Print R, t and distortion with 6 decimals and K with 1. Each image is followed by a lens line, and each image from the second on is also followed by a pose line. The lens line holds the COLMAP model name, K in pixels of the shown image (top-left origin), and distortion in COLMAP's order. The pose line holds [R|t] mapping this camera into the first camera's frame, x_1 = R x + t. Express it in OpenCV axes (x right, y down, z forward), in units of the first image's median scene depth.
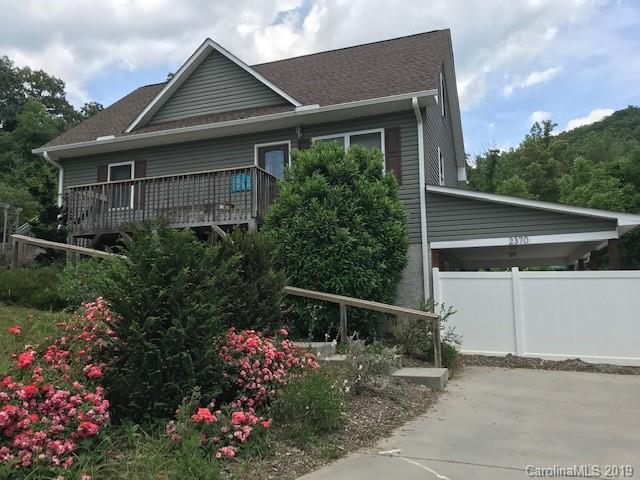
lens RADIAL K [[533.4, 0, 320.0], [0, 533.4, 240.0], [0, 0, 1]] dist [-0.001235, -0.010280]
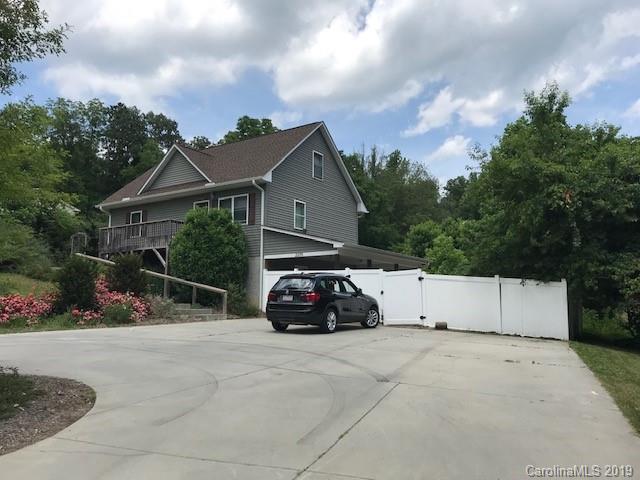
lens RADIAL K [[533.4, 0, 320.0], [0, 533.4, 240.0], [0, 0, 1]] dist [-0.001235, -0.010280]
pose [[0.968936, -0.012834, -0.246977, 0.742911], [0.012008, 0.999916, -0.004853, -0.033782], [0.247019, 0.001736, 0.969009, -0.666087]]
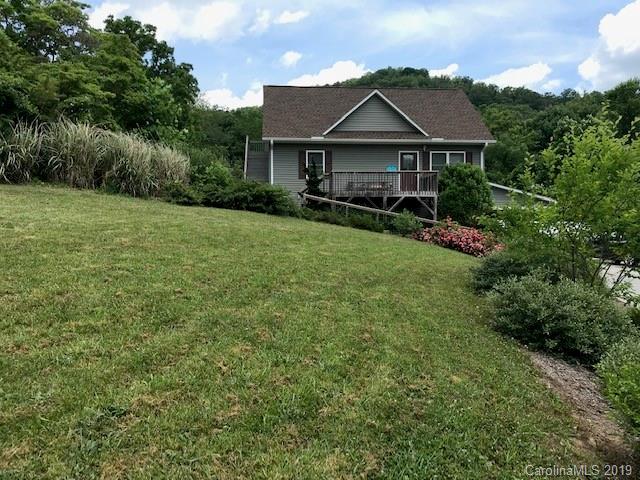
lens RADIAL K [[533.4, 0, 320.0], [0, 533.4, 240.0], [0, 0, 1]] dist [-0.001235, -0.010280]
pose [[0.894581, -0.003790, 0.446889, -1.253020], [-0.057754, 0.990598, 0.124014, -0.081100], [-0.443158, -0.136750, 0.885952, -0.642874]]
